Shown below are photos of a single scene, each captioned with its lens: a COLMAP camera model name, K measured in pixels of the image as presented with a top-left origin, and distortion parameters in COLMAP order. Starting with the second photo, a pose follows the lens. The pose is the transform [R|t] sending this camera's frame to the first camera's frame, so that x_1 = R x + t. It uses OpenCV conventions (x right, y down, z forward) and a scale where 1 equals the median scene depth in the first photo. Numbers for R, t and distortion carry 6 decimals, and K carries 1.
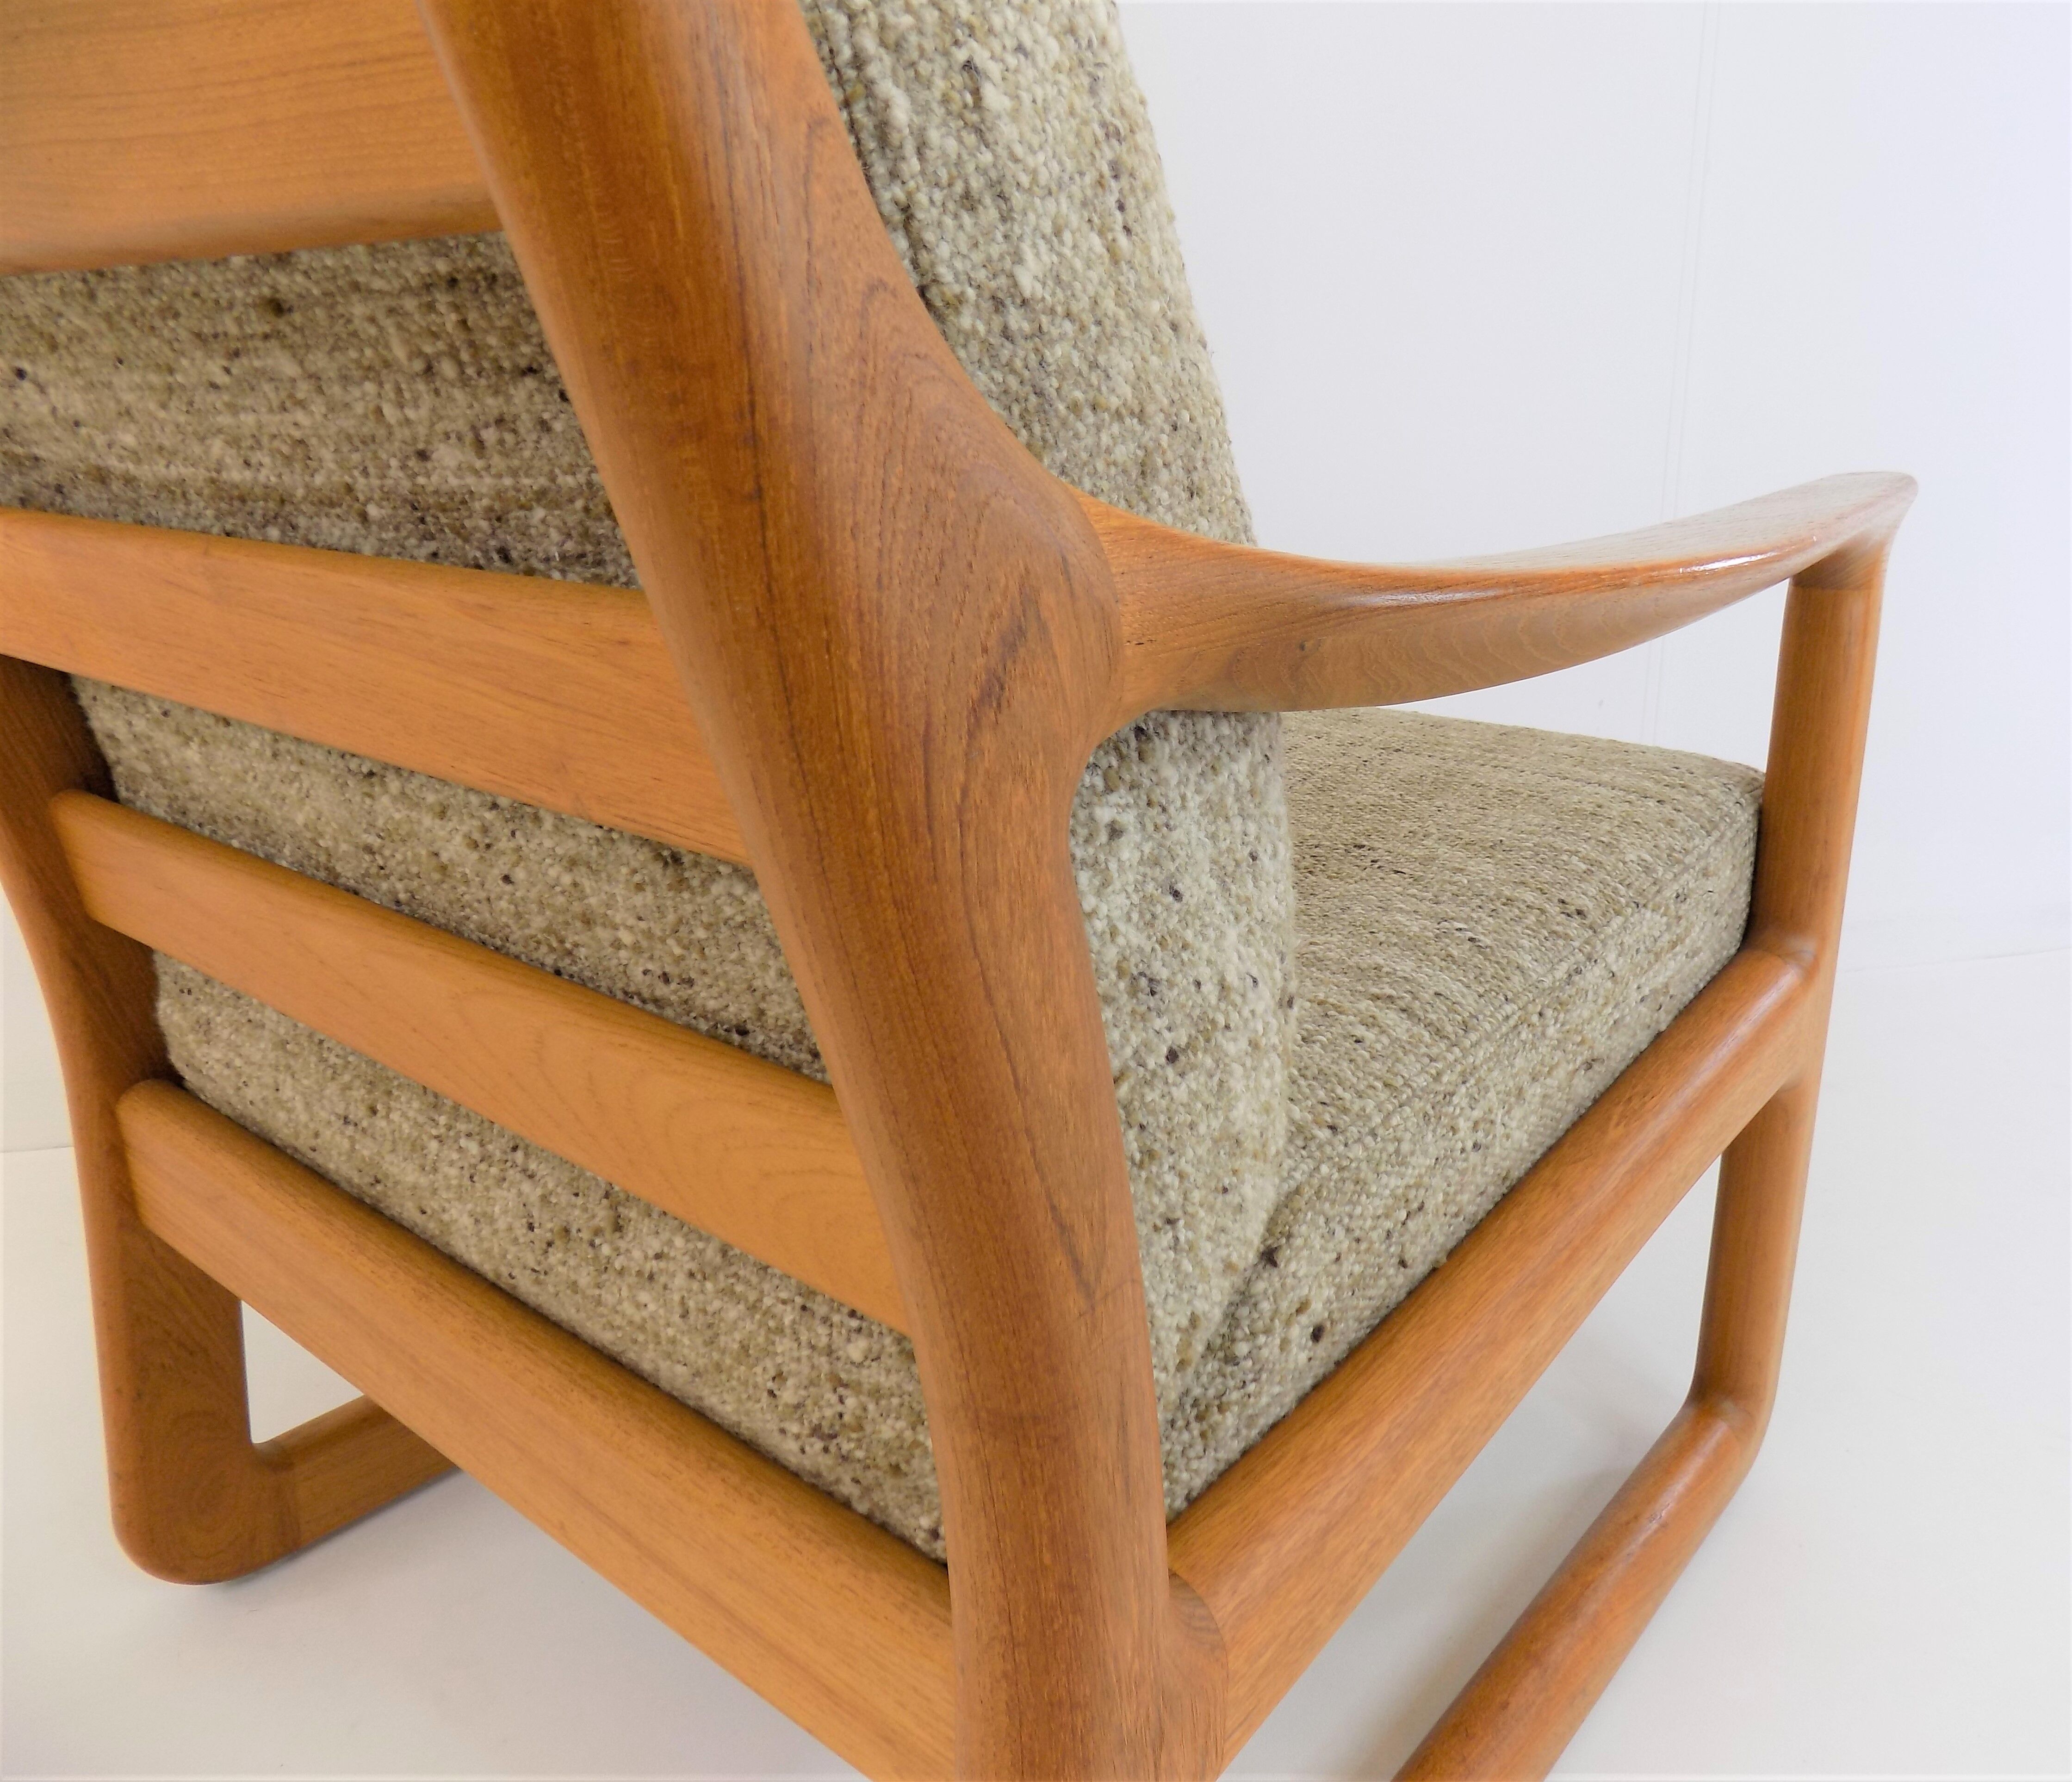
lens RADIAL K [[1605.5, 0, 1187.2], [0, 1605.5, 896.1], [0, 0, 1]] dist [-0.053678, 0.041940]
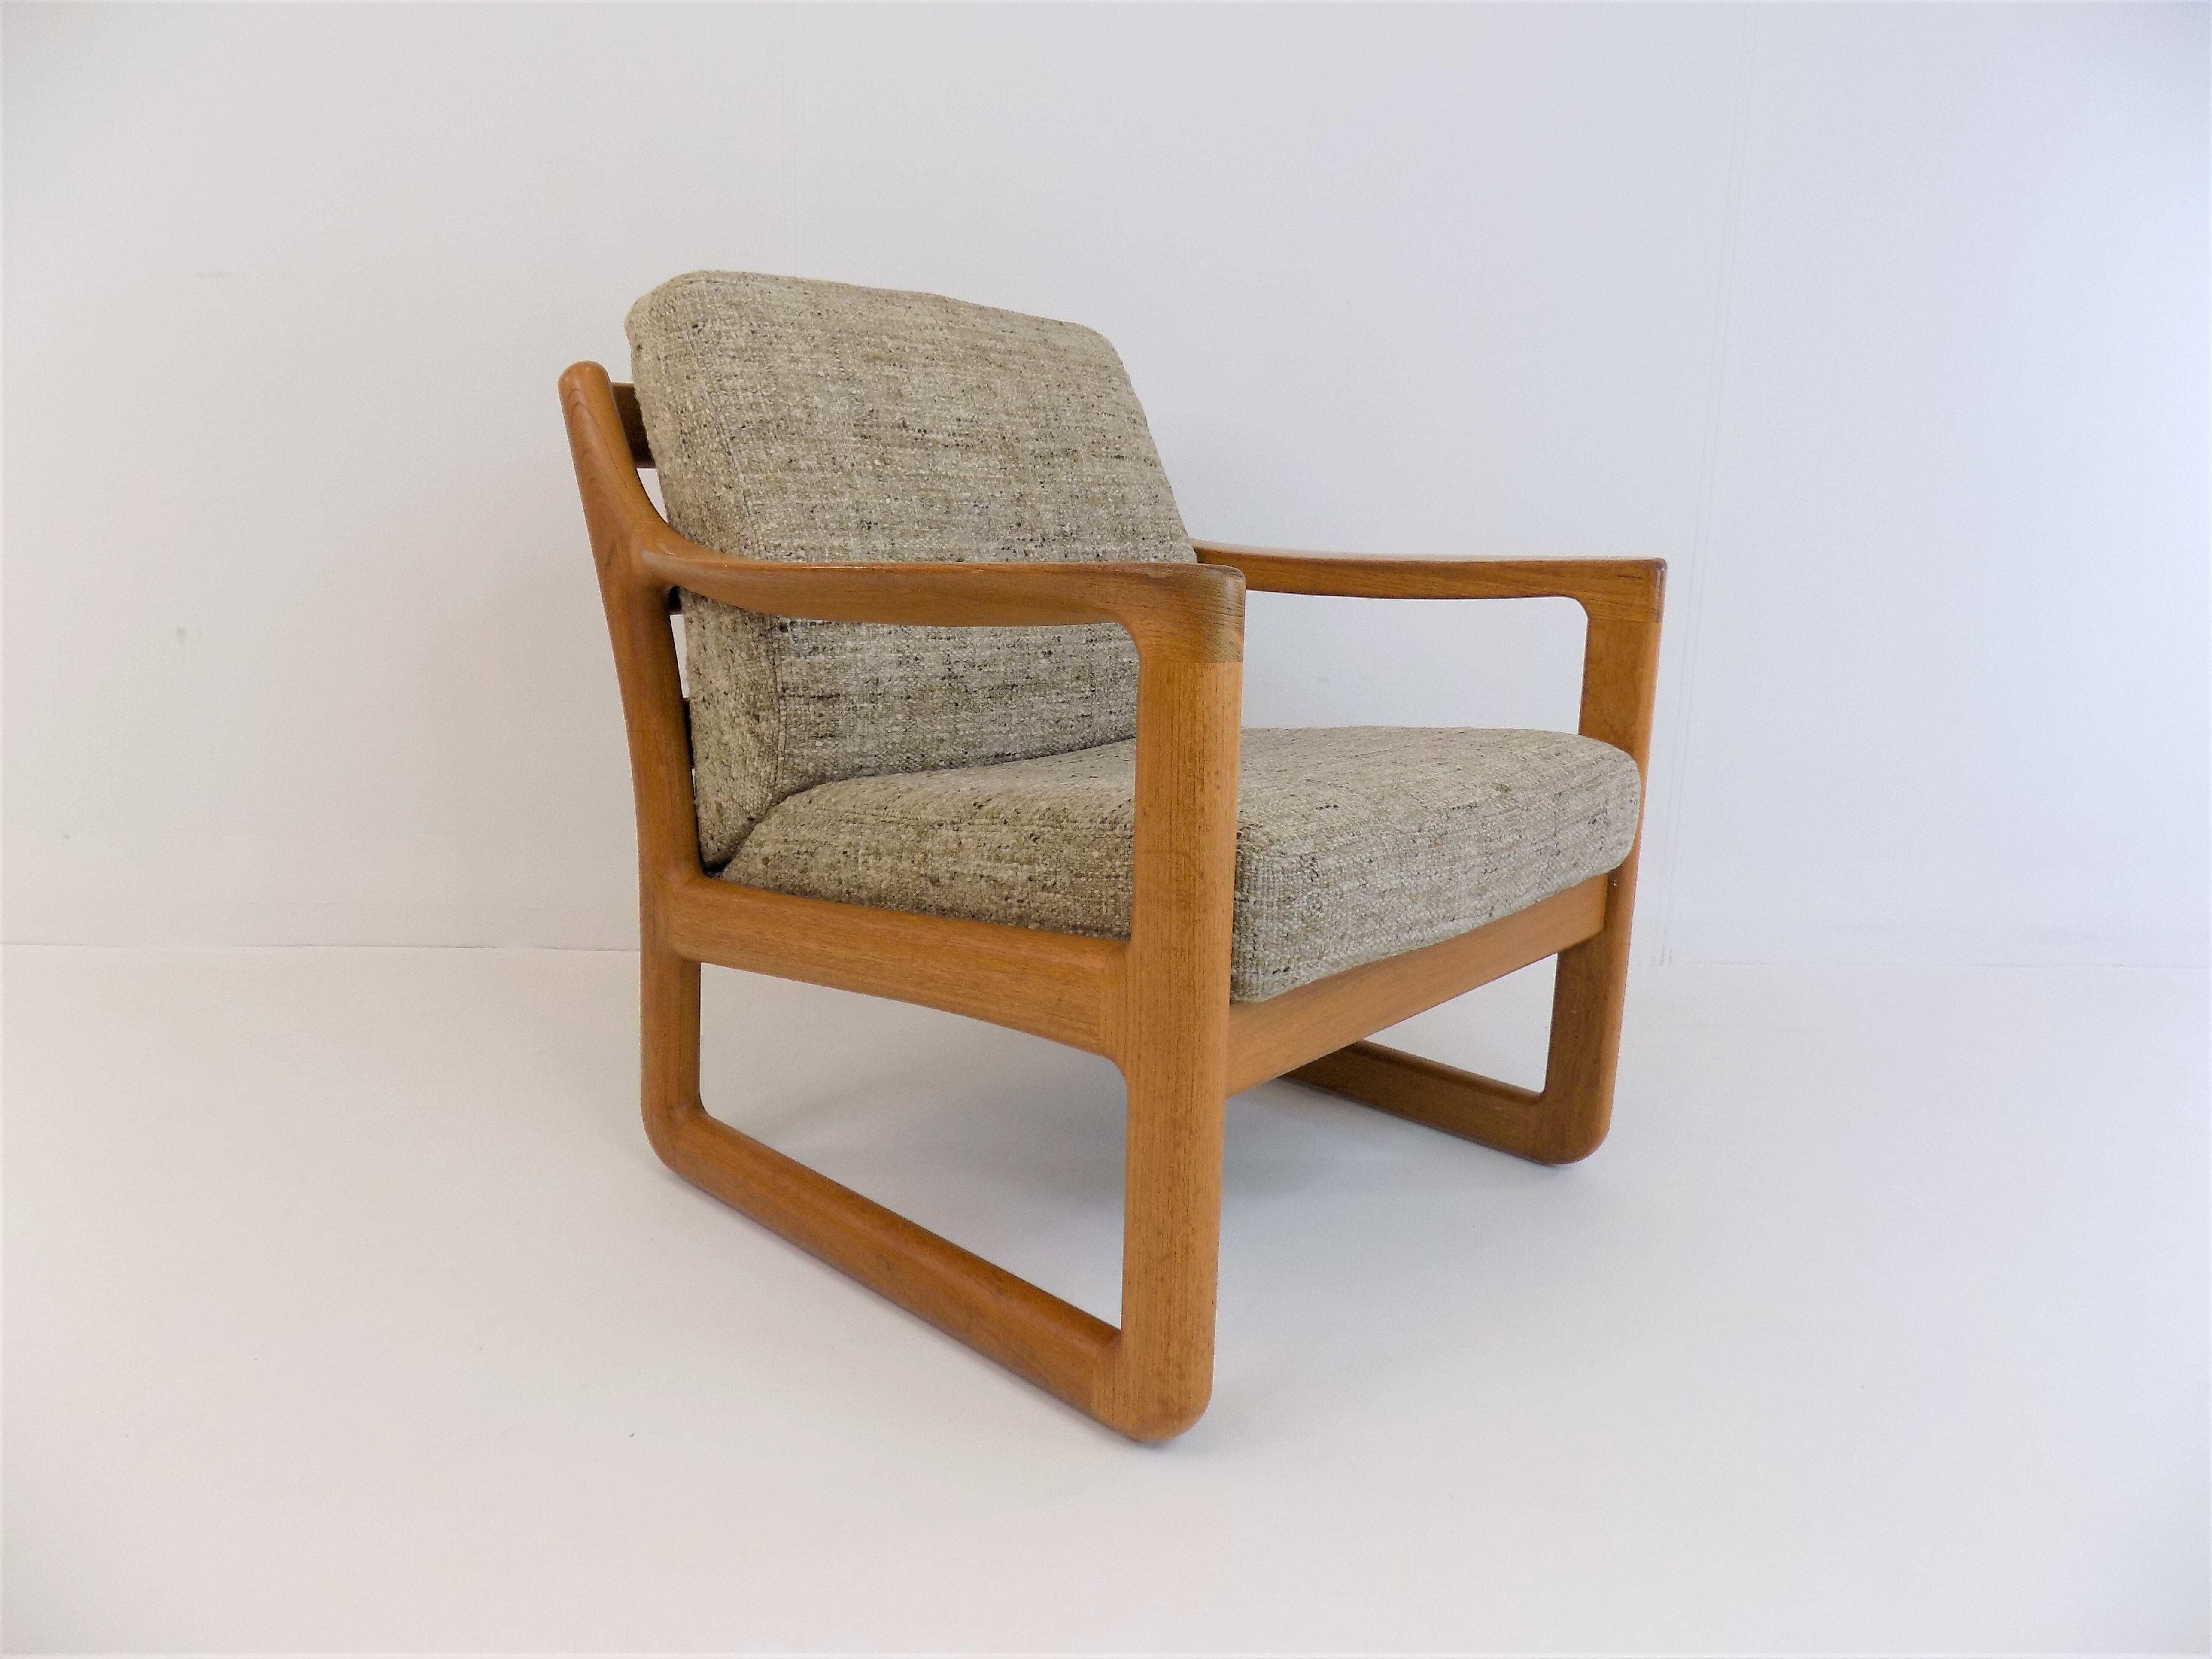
lens RADIAL K [[1488.7, 0, 1117.1], [0, 1488.7, 838.9], [0, 0, 1]] dist [-0.077076, 0.078285]
pose [[-0.089237, 0.210021, -0.973616, 2.591193], [-0.320301, 0.919540, 0.227713, -0.530751], [0.943103, 0.332171, -0.014787, 1.731952]]
